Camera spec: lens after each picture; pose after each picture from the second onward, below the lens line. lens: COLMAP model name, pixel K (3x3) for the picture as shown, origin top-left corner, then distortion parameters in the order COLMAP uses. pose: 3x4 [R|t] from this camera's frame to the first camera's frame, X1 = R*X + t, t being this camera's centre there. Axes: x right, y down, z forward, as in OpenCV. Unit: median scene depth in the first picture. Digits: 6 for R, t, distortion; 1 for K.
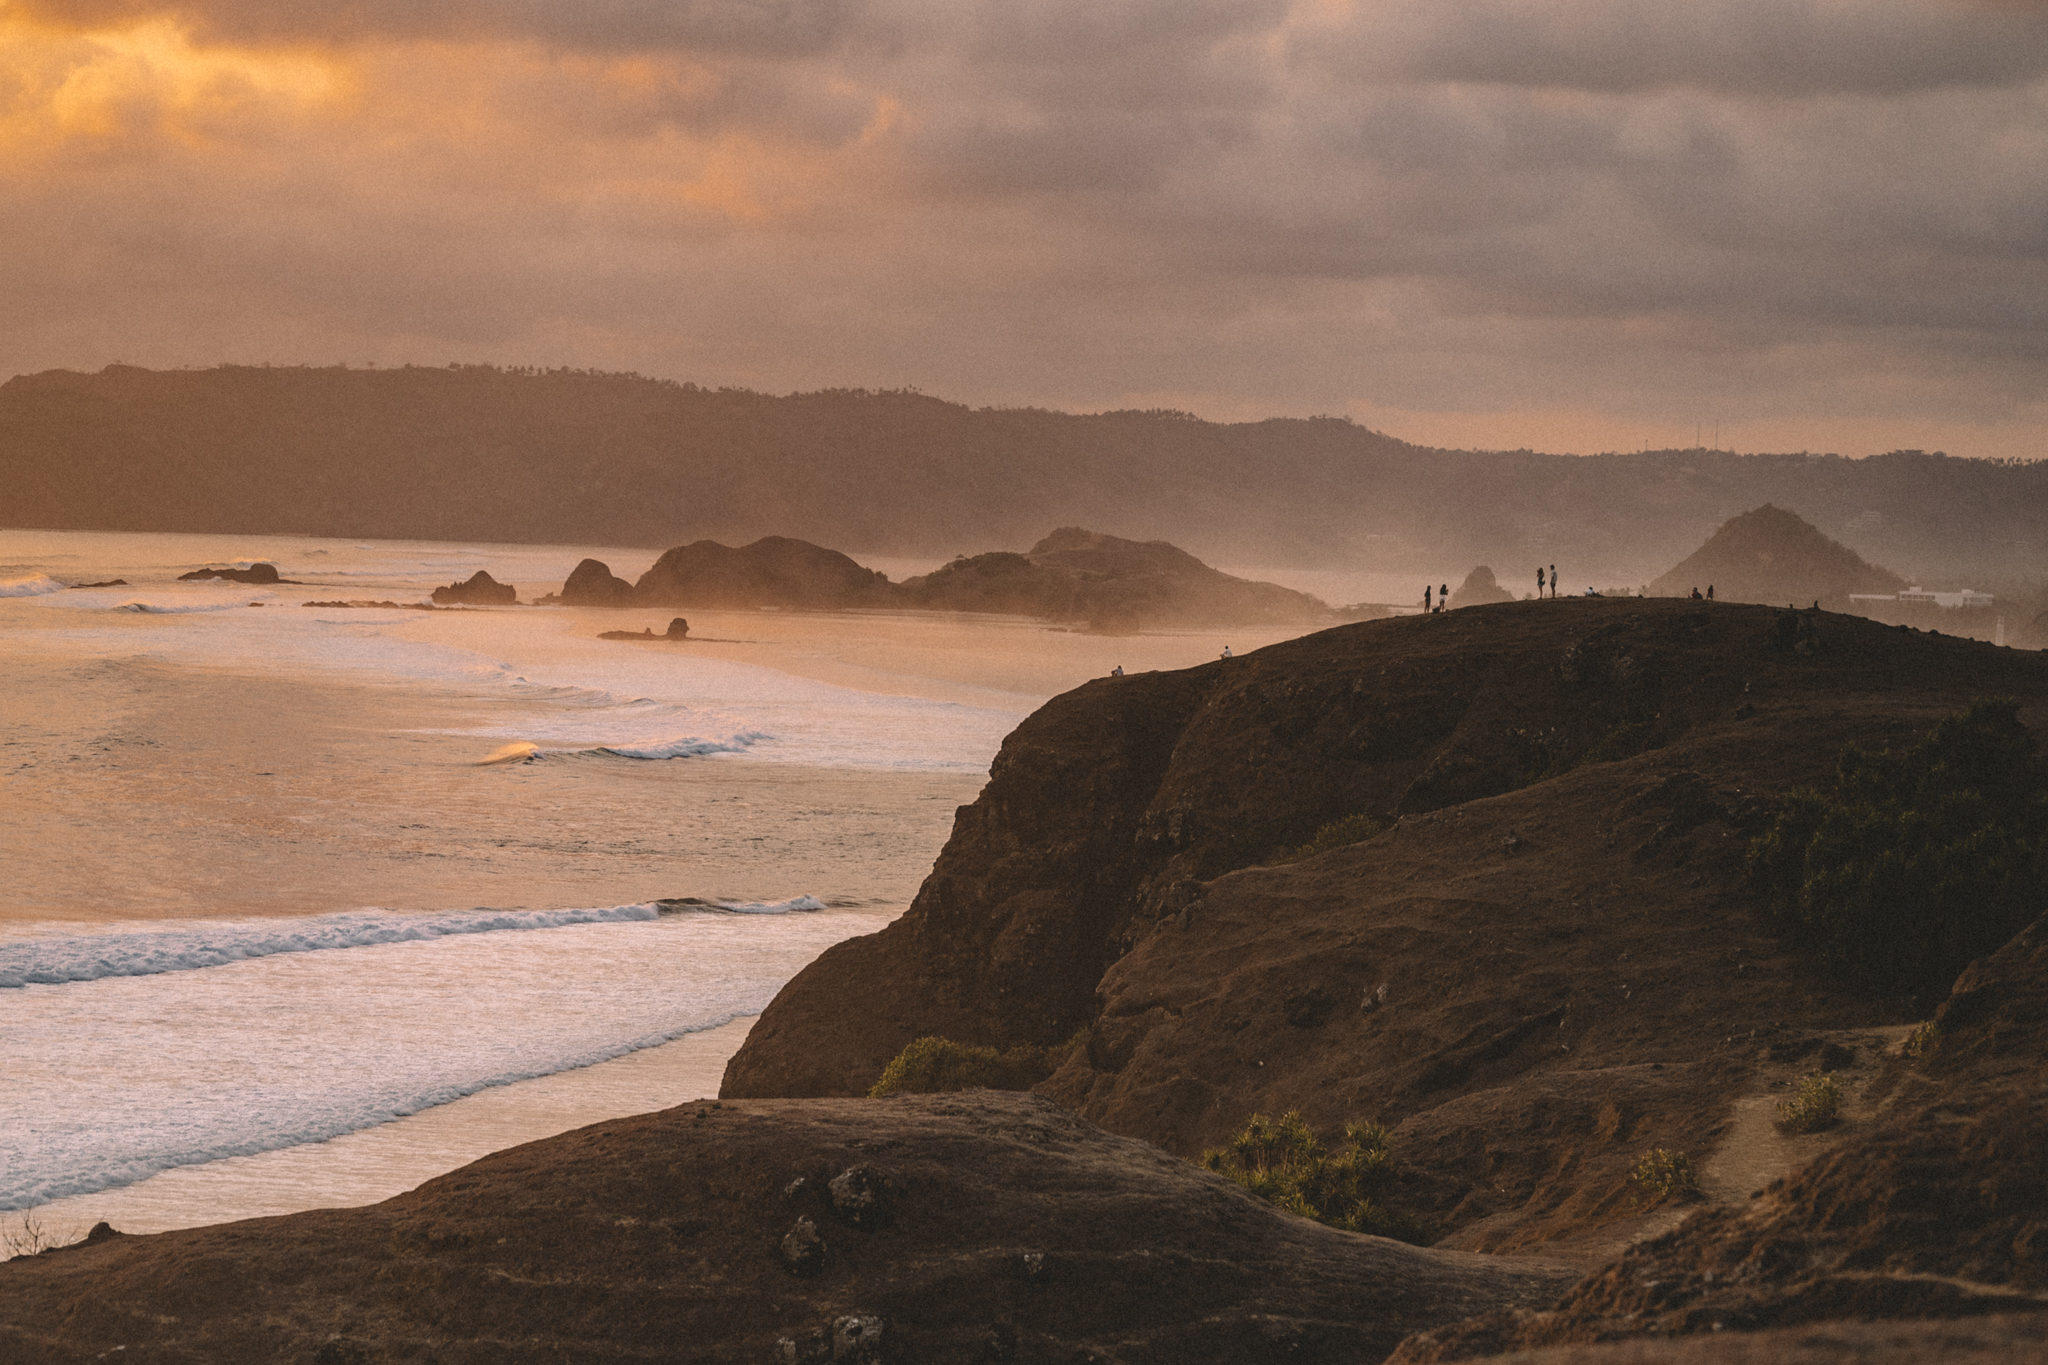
lens RADIAL K [[4810.6, 0, 1022.8], [0, 4810.6, 681.0], [0, 0, 1]] dist [-0.020407, 0.000000]
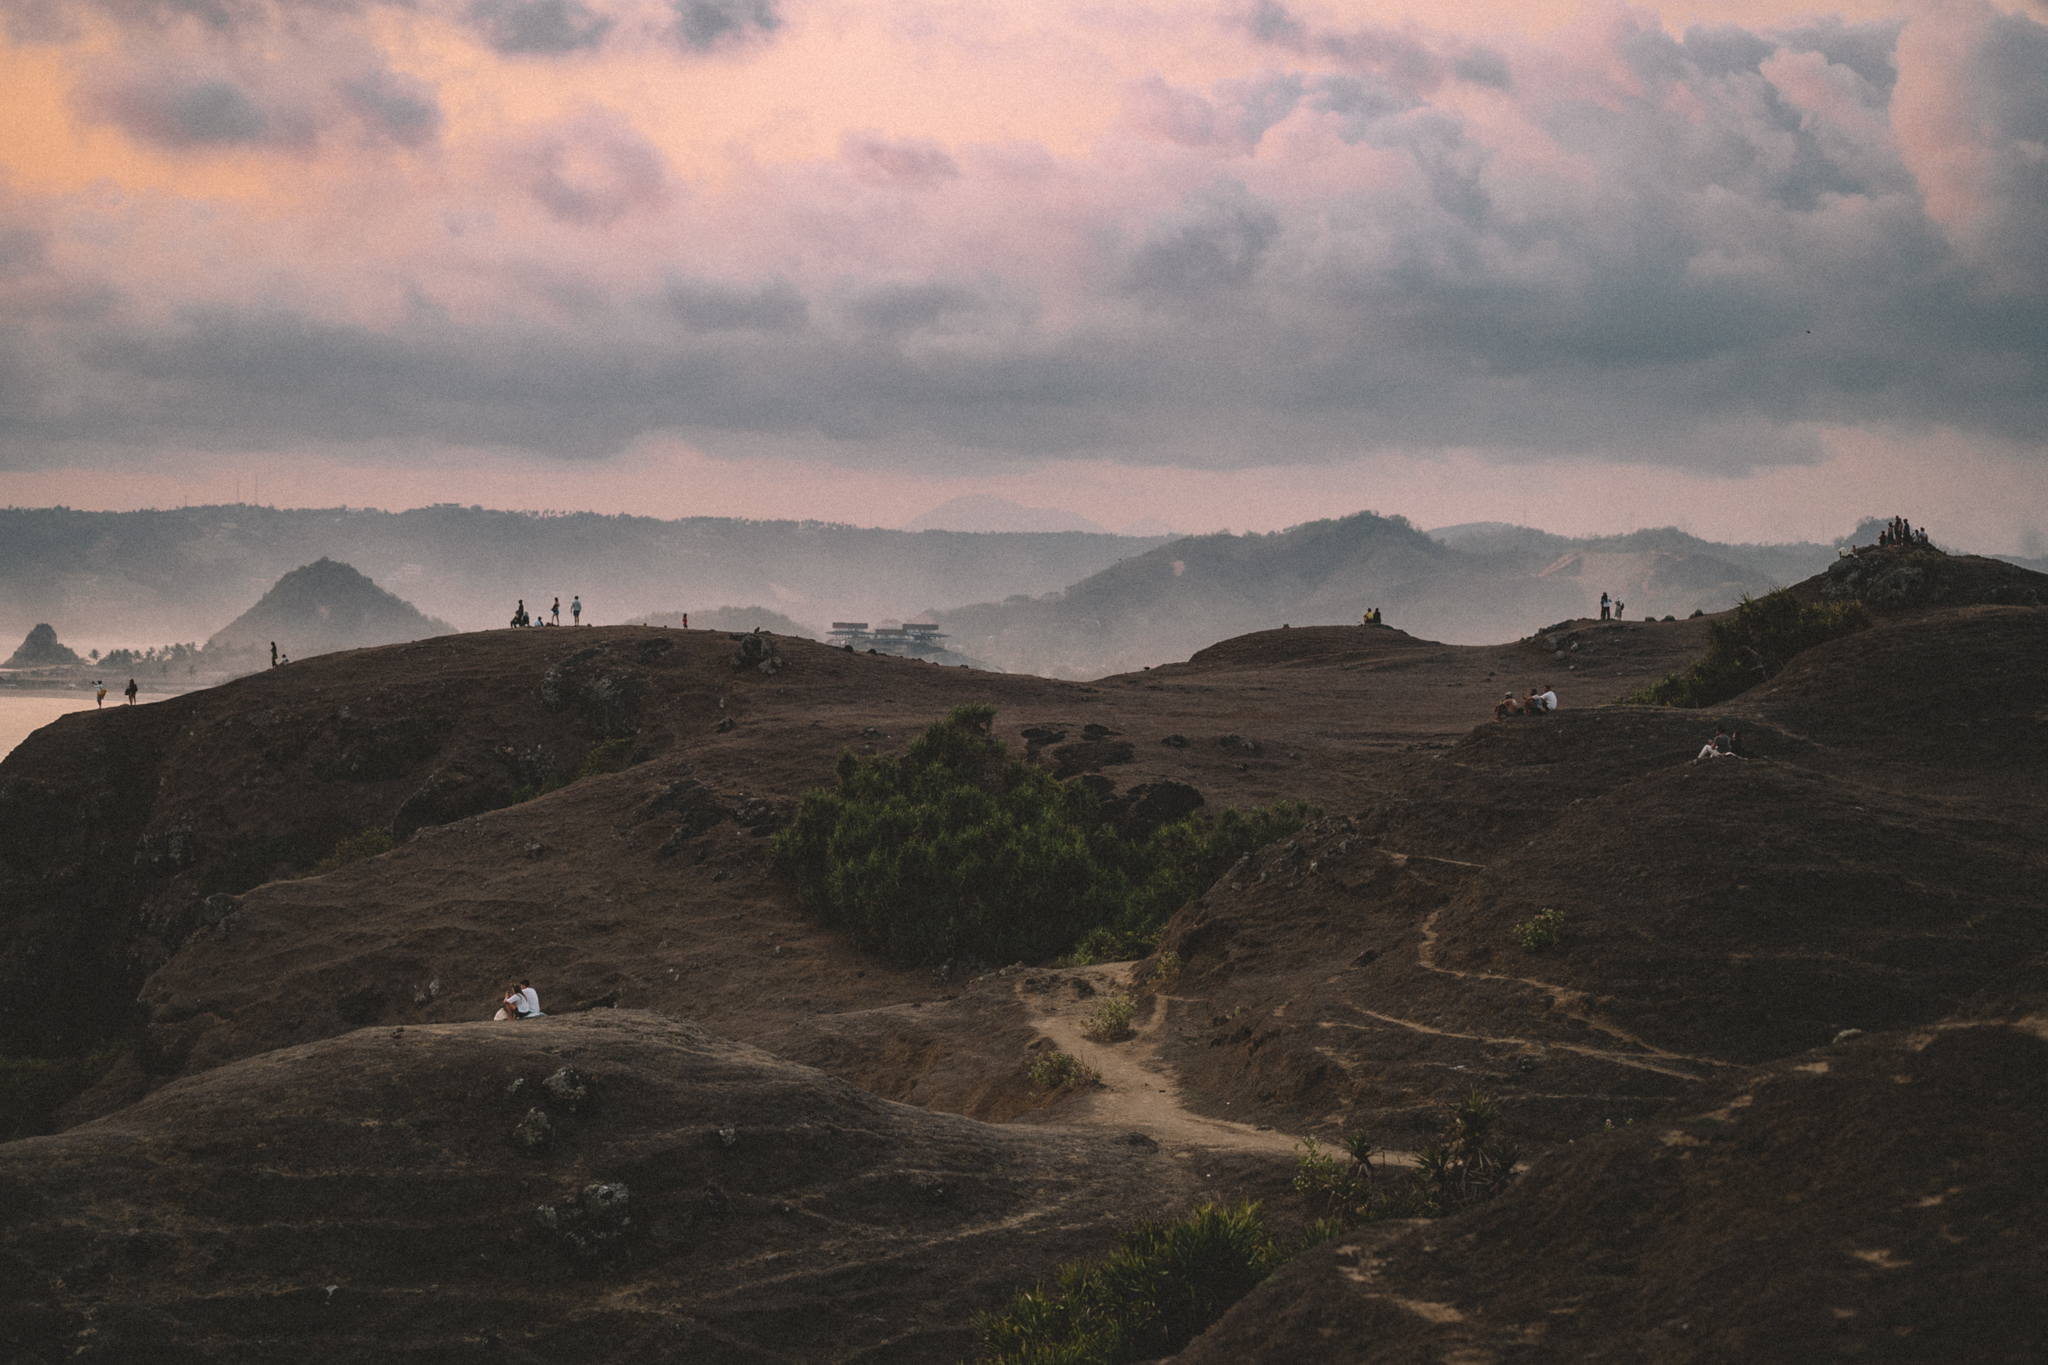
lens RADIAL K [[4810.6, 0, 1025.3], [0, 4810.6, 682.2], [0, 0, 1]] dist [-0.020407, 0.000000]
pose [[0.953558, -0.020226, 0.300529, -0.121627], [0.023609, 0.999692, -0.007630, 0.006856], [-0.300282, 0.014371, 0.953742, -0.080847]]
